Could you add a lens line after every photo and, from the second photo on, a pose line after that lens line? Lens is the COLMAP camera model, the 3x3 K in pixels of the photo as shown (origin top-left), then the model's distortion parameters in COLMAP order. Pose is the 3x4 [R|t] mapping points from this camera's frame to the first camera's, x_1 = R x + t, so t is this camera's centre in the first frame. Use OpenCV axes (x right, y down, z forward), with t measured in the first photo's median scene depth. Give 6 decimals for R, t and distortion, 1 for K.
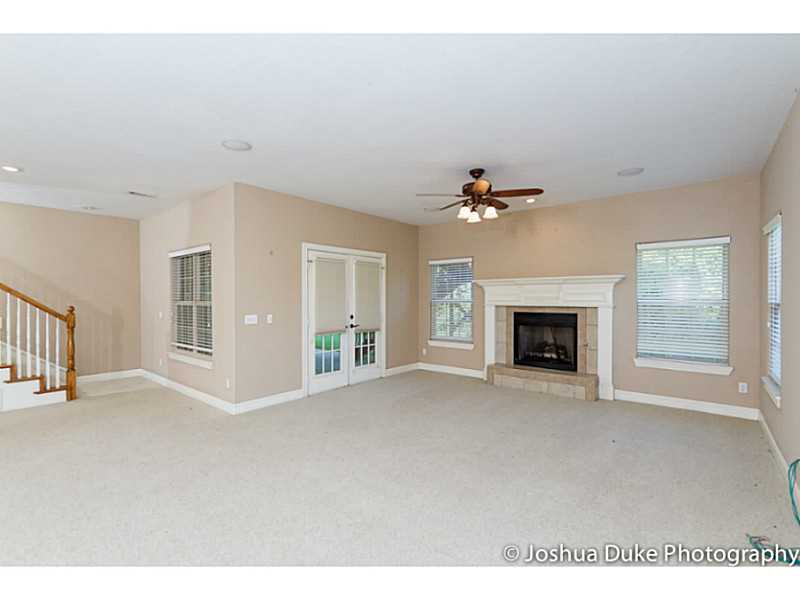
lens RADIAL K [[367.6, 0, 399.3], [0, 367.6, 300.9], [0, 0, 1]] dist [-0.001904, -0.000370]
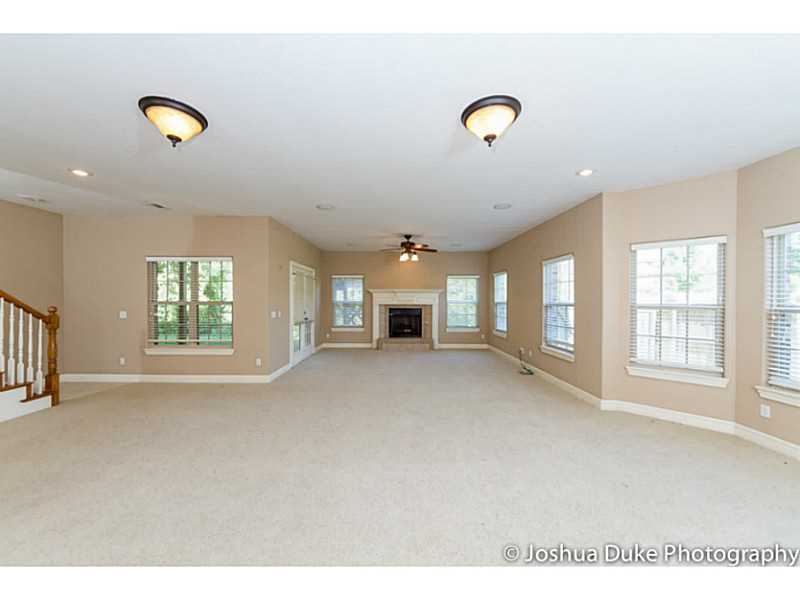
lens RADIAL K [[294.0, 0, 398.0], [0, 294.0, 303.6], [0, 0, 1]] dist [0.001961, 0.000186]
pose [[0.773543, -0.002964, 0.633737, -0.660585], [0.000863, 0.999993, 0.003623, 0.004007], [-0.633743, -0.002256, 0.773540, -0.151076]]
